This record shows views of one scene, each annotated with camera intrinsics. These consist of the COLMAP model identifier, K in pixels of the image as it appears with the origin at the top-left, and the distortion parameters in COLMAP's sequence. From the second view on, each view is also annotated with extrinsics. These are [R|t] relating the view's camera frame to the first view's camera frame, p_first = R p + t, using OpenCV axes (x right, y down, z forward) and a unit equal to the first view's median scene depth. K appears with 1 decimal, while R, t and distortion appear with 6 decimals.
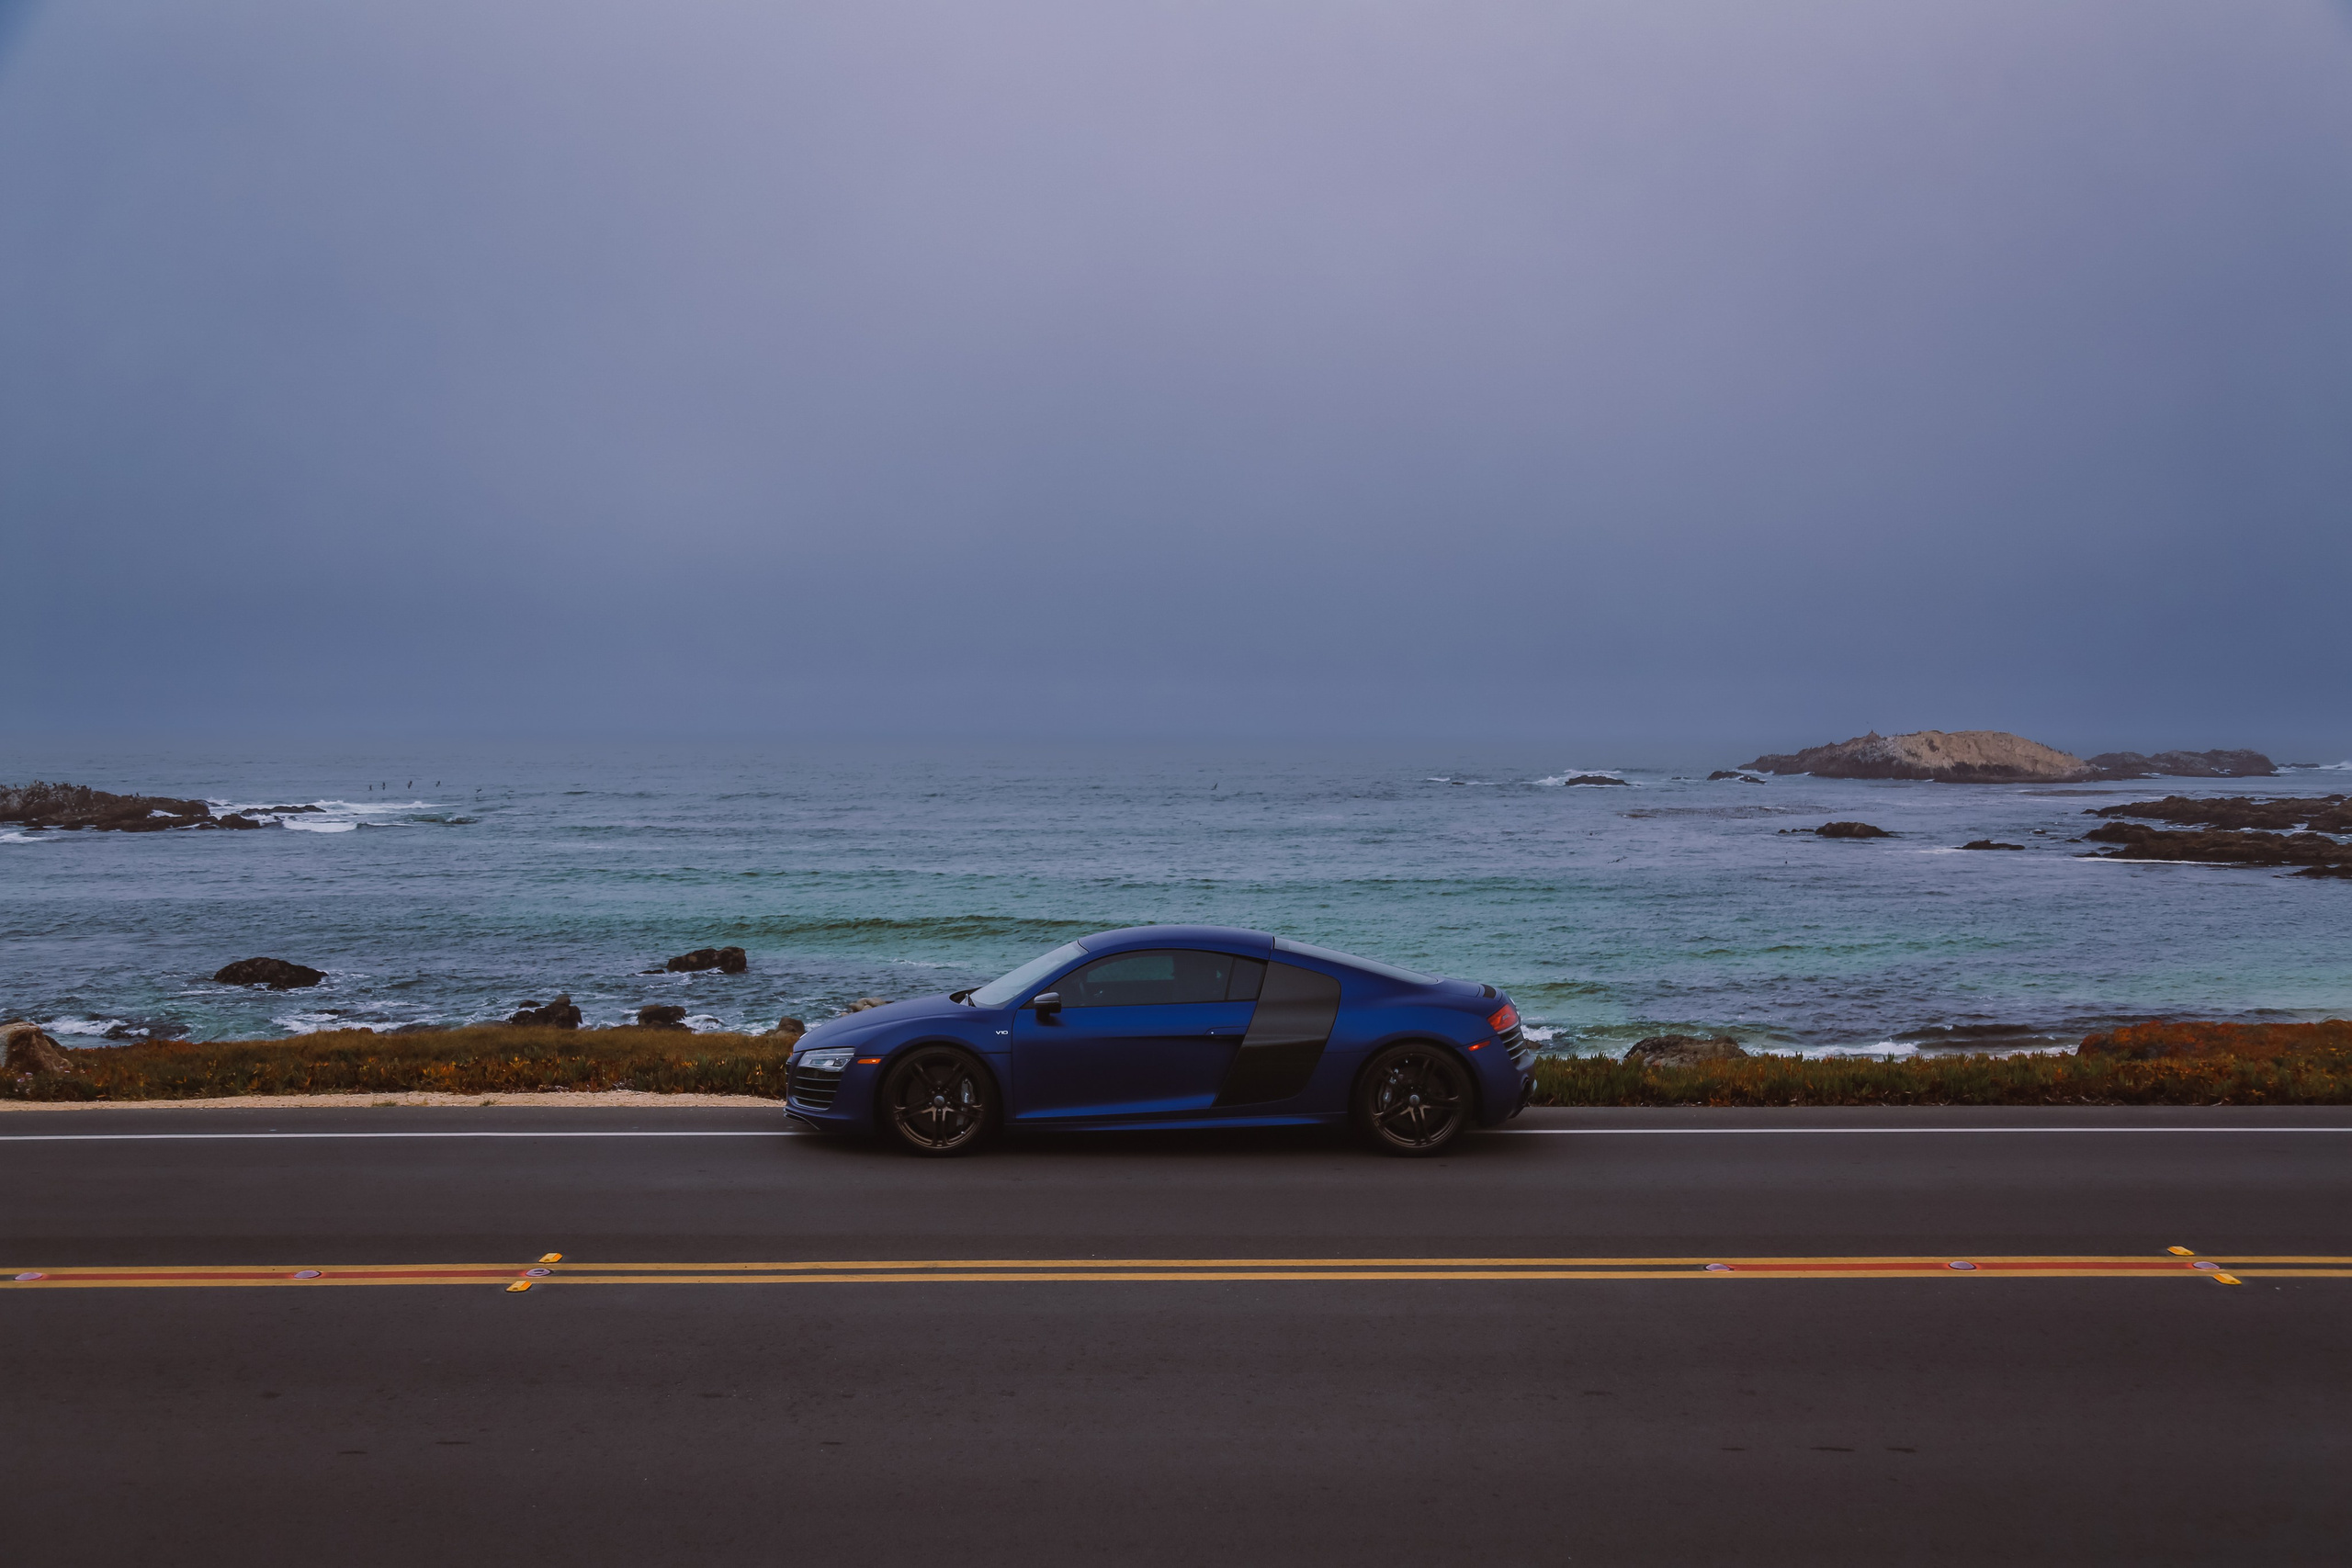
lens RADIAL K [[2191.2, 0, 1185.2], [0, 2191.2, 755.2], [0, 0, 1]] dist [-0.028930, 0.084588]
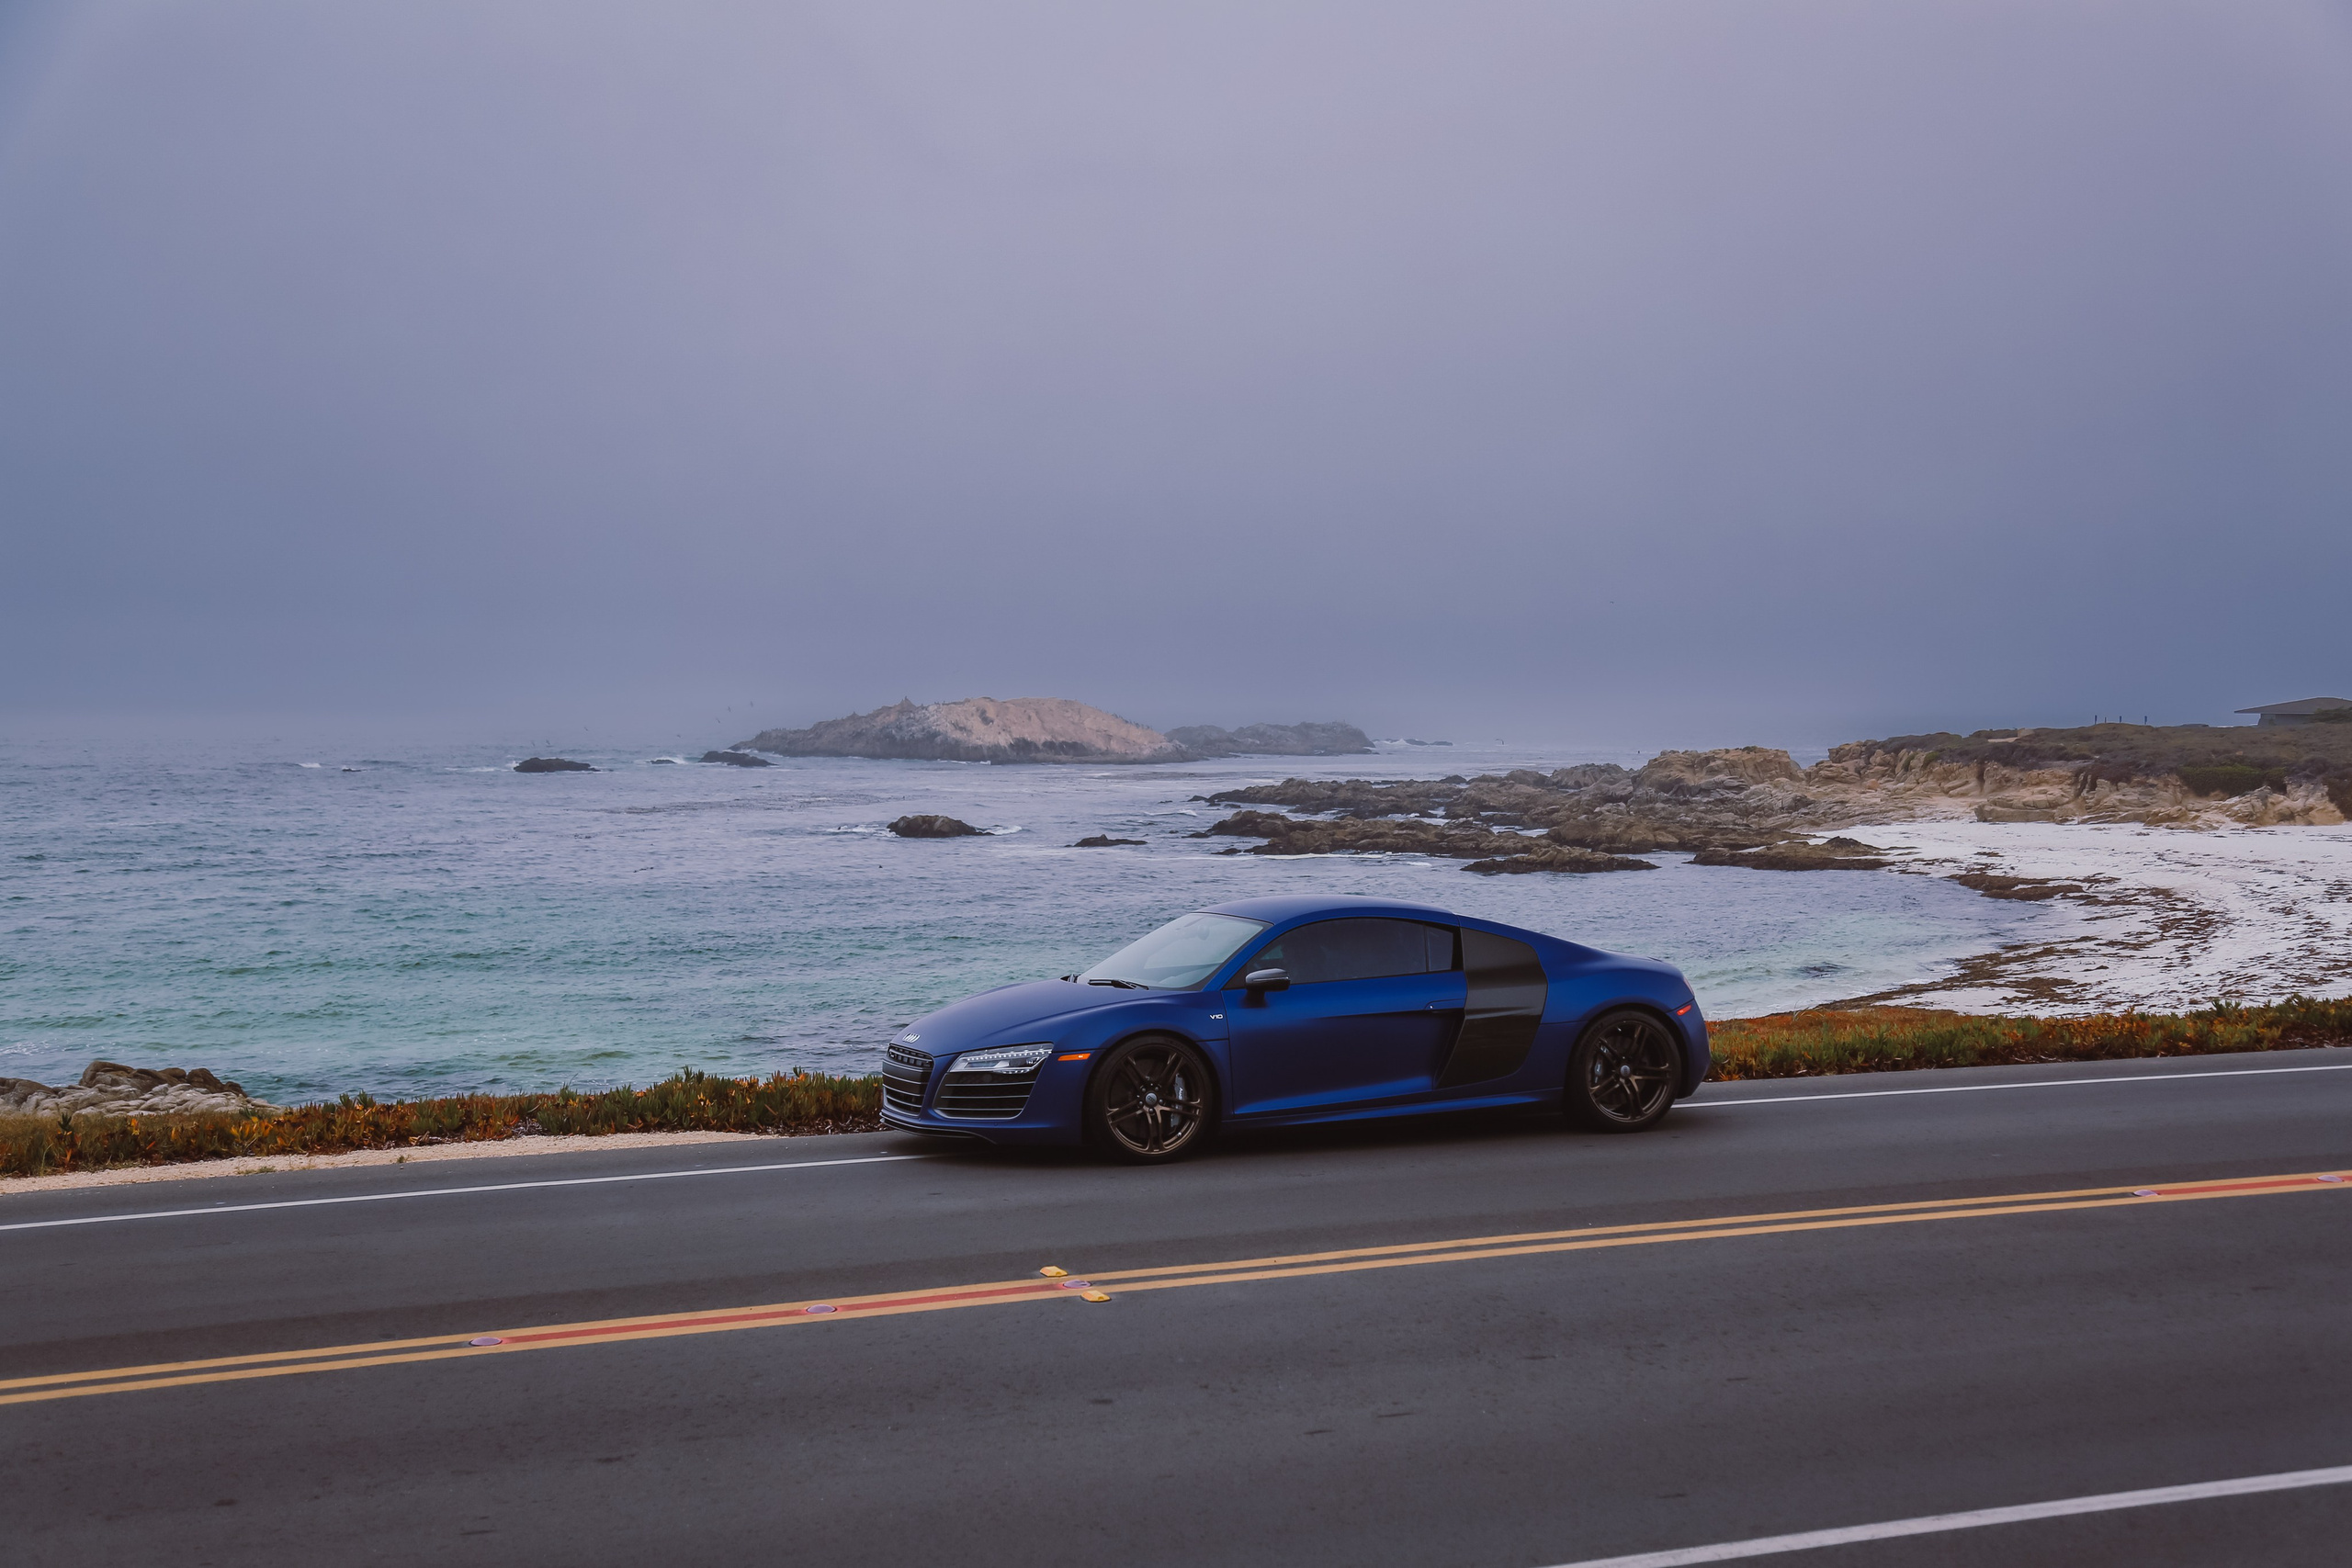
lens RADIAL K [[3000.4, 0, 1193.9], [0, 3000.4, 794.9], [0, 0, 1]] dist [0.113736, 0.075526]
pose [[0.914354, -0.012947, 0.404709, -0.132780], [0.004577, 0.999755, 0.021642, 0.002771], [-0.404890, -0.017936, 0.914189, -0.020812]]
